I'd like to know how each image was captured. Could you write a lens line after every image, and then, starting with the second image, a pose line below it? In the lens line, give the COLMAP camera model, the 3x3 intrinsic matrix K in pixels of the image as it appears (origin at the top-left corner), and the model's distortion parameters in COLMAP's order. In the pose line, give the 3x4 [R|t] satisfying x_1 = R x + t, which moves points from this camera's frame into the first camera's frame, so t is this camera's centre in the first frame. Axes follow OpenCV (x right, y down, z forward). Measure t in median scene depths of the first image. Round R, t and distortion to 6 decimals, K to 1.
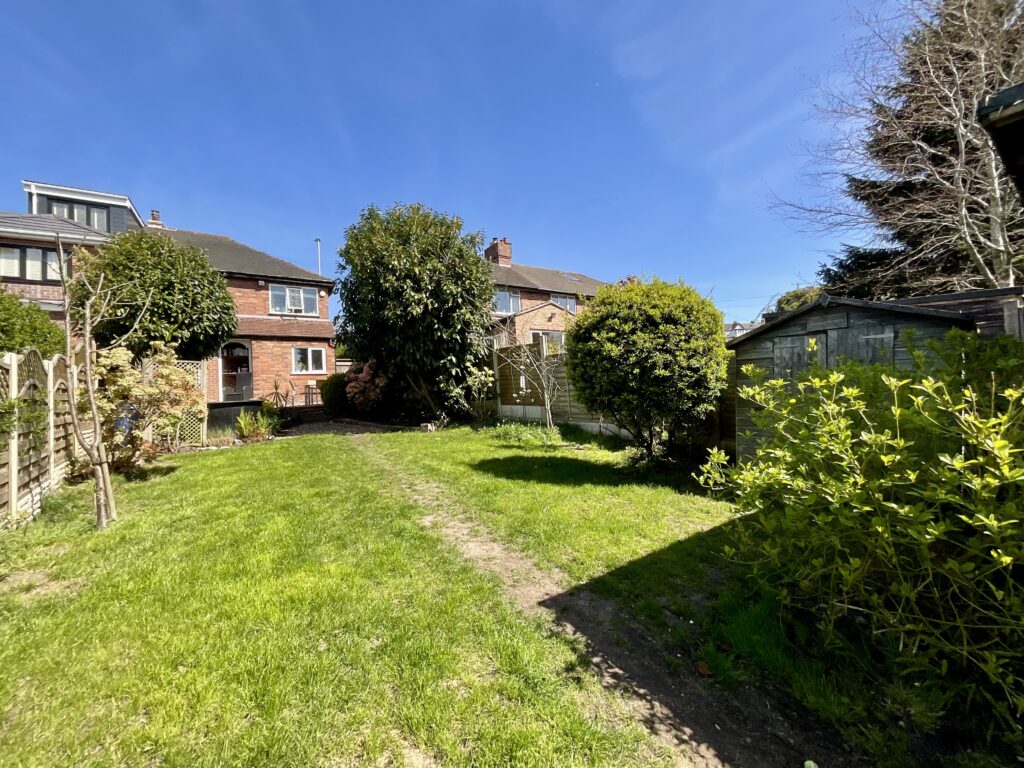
lens RADIAL K [[413.4, 0, 512.0], [0, 413.4, 384.0], [0, 0, 1]] dist [-0.000550, 0.000082]
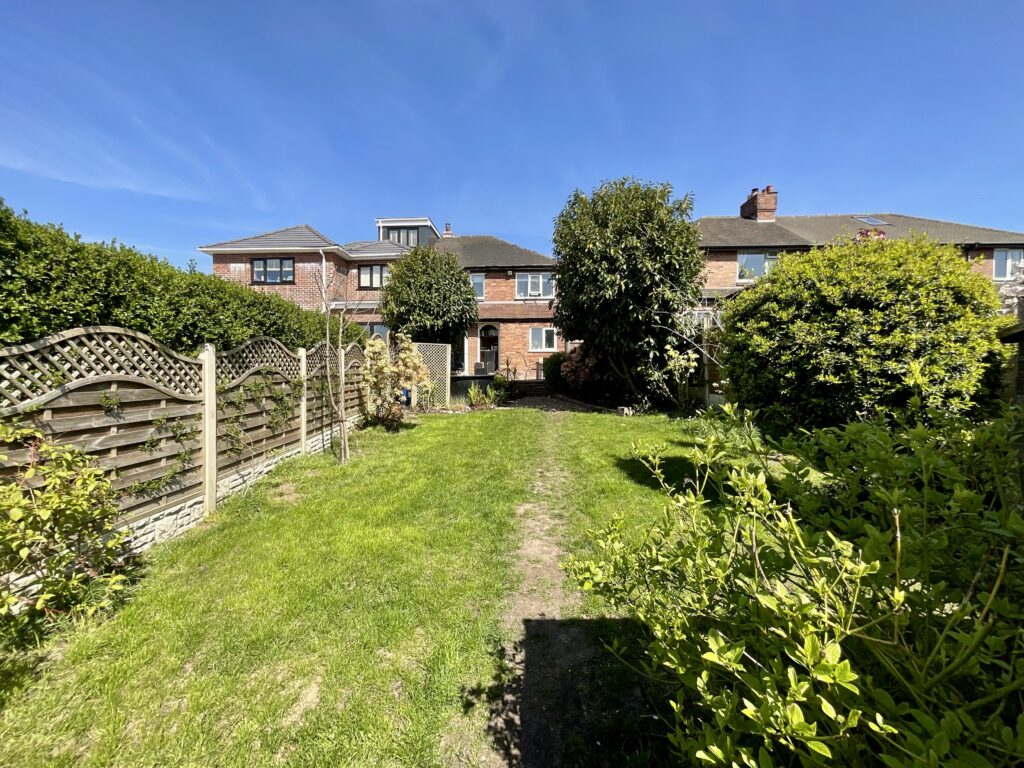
lens RADIAL K [[413.4, 0, 512.0], [0, 413.4, 384.0], [0, 0, 1]] dist [-0.000550, 0.000082]
pose [[0.817711, 0.059802, -0.572514, 0.154345], [-0.021985, 0.997108, 0.072753, -0.027891], [0.575209, -0.046904, 0.816661, 0.054775]]
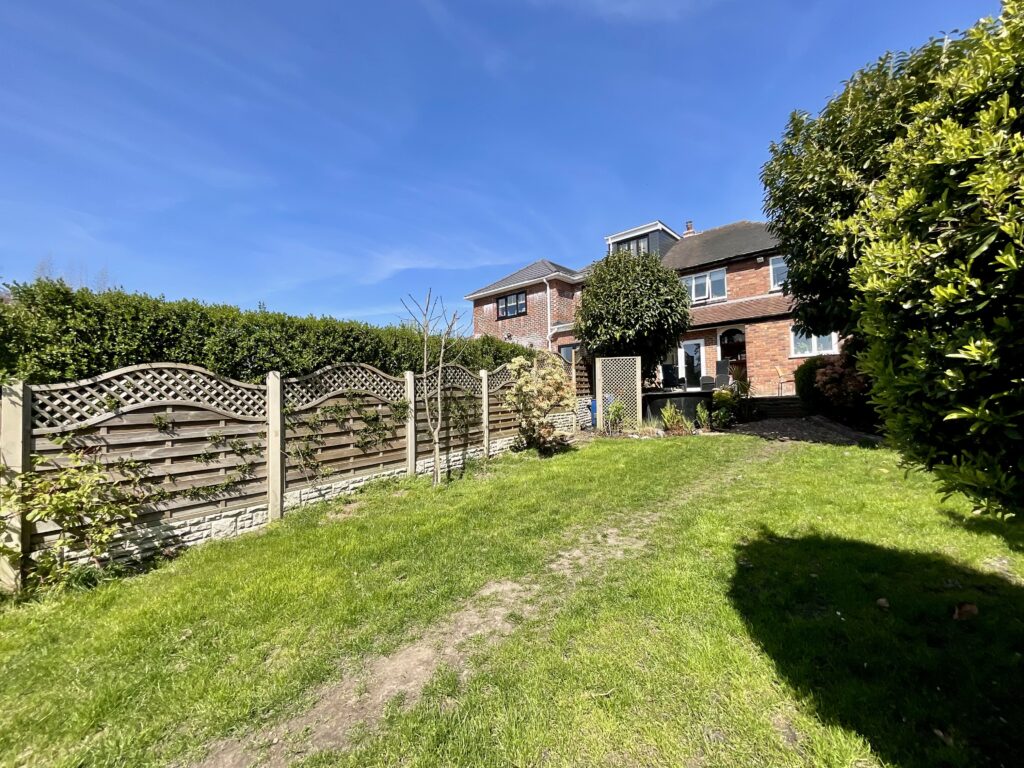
lens RADIAL K [[413.0, 0, 512.0], [0, 413.0, 384.0], [0, 0, 1]] dist [-0.007650, 0.000018]
pose [[0.277735, 0.004641, -0.960646, 0.206114], [0.042171, 0.998965, 0.017018, -0.013571], [0.959732, -0.045238, 0.277252, 0.361476]]
